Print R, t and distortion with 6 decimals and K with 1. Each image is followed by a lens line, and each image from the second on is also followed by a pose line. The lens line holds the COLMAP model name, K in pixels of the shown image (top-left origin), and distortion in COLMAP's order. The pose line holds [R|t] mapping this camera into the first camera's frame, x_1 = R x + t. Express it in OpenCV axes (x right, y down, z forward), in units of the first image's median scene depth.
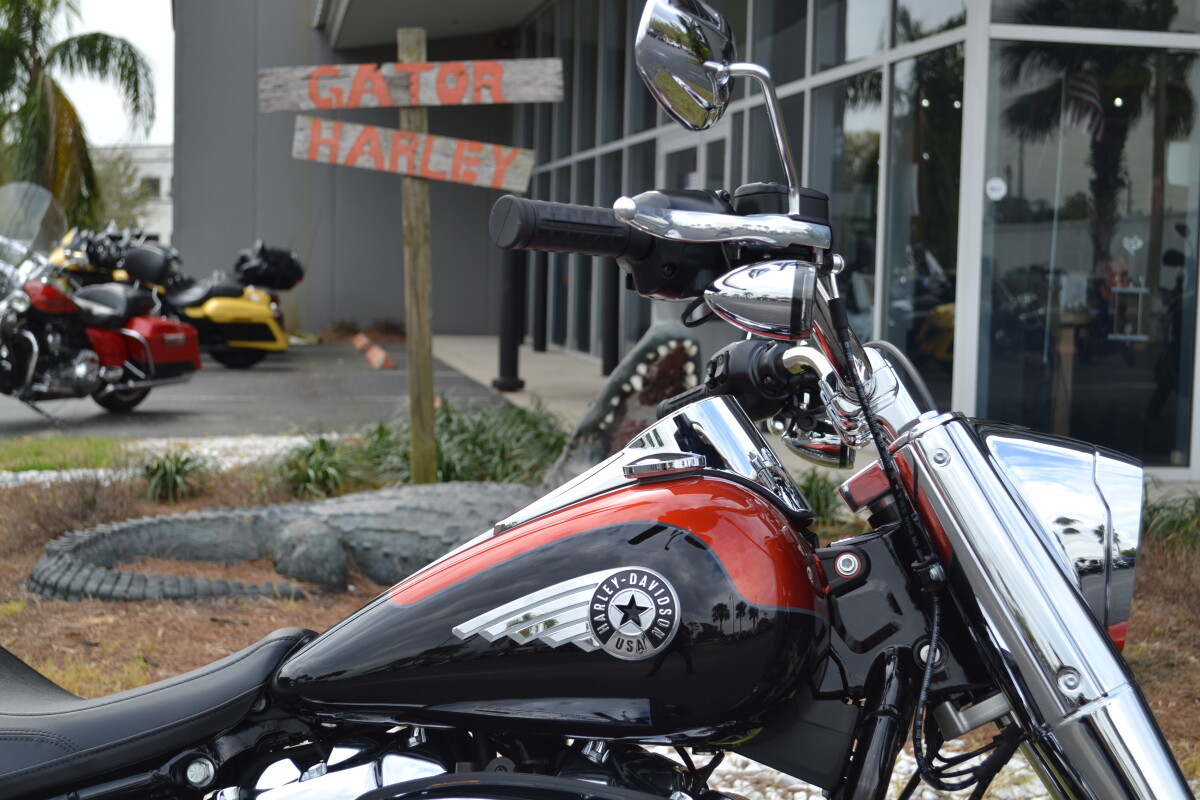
lens RADIAL K [[1861.1, 0, 600.0], [0, 1861.1, 400.0], [0, 0, 1]] dist [-0.018494, 0.000477]
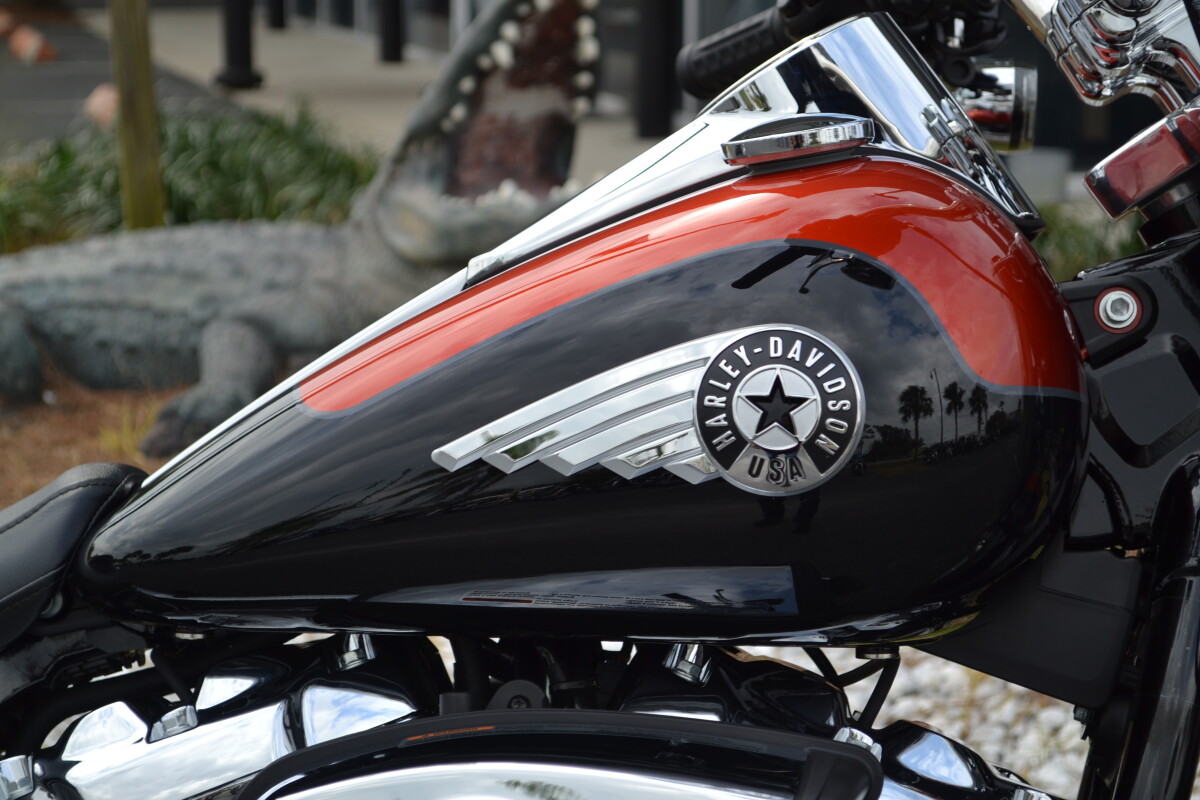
lens RADIAL K [[2750.4, 0, 600.0], [0, 2750.4, 400.0], [0, 0, 1]] dist [0.029179, 0.034461]
pose [[0.995492, -0.040107, 0.085945, -0.092221], [0.030684, 0.993646, 0.108289, 0.021216], [-0.089742, -0.105163, 0.990397, 0.192028]]
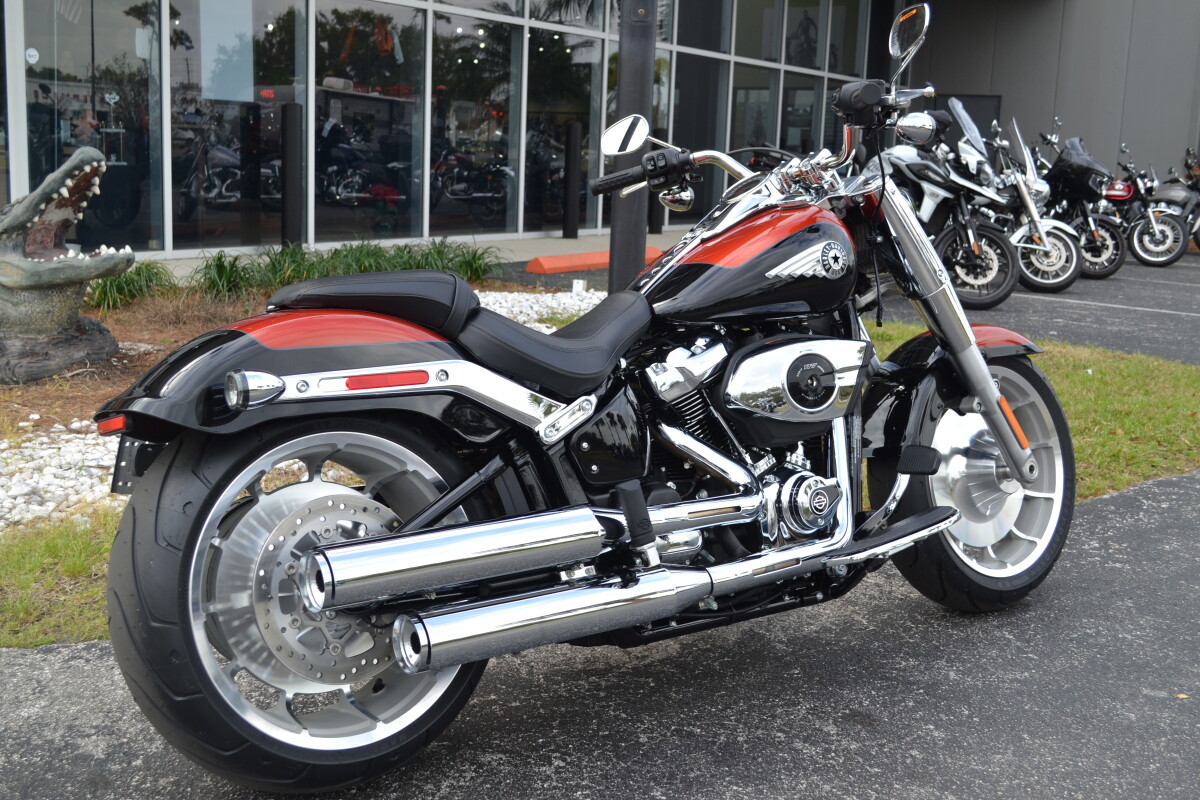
lens RADIAL K [[1354.6, 0, 600.0], [0, 1354.6, 400.0], [0, 0, 1]] dist [-0.094347, 0.010303]
pose [[0.675396, -0.132081, 0.725531, -1.329679], [0.030969, 0.988042, 0.151042, 0.018902], [-0.736805, -0.079544, 0.671410, 0.034044]]
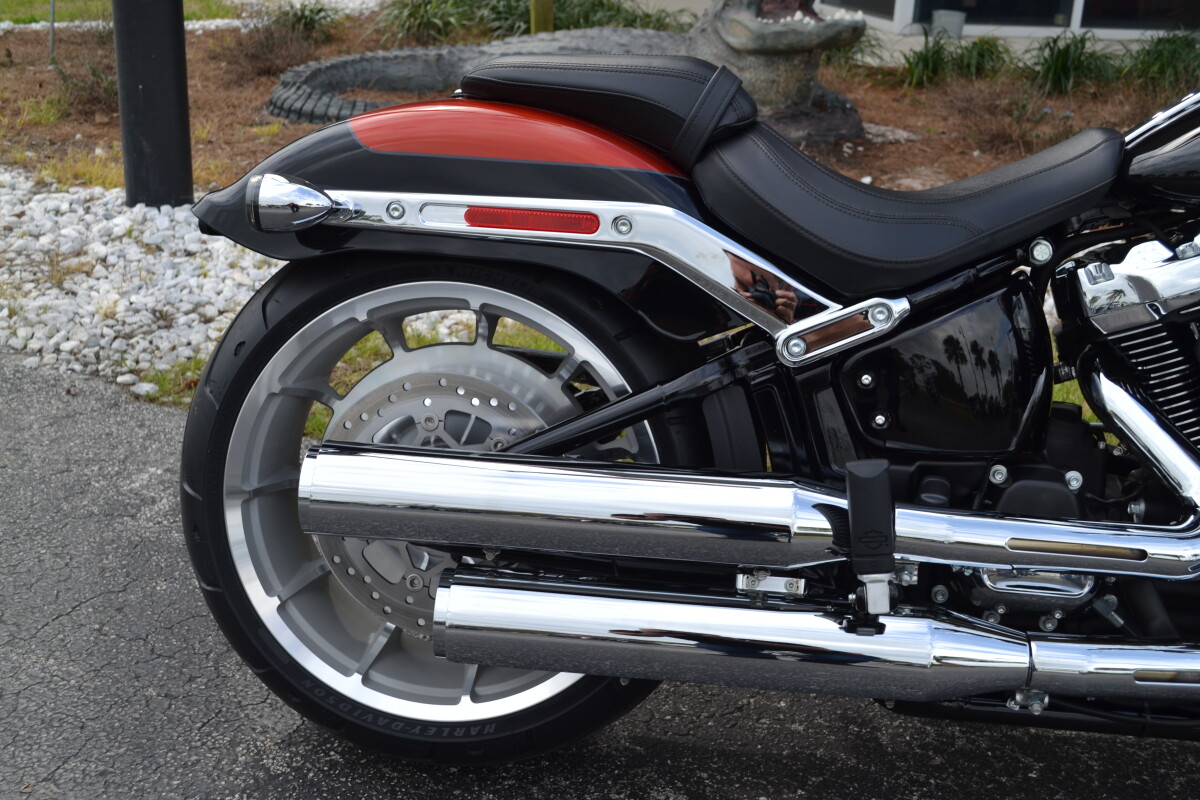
lens RADIAL K [[1398.0, 0, 600.0], [0, 1398.0, 400.0], [0, 0, 1]] dist [-0.051848, 0.018044]
pose [[0.995481, -0.014856, 0.093793, -0.587820], [-0.013144, 0.956626, 0.291021, 0.040668], [-0.094048, -0.290939, 0.952108, 0.175372]]
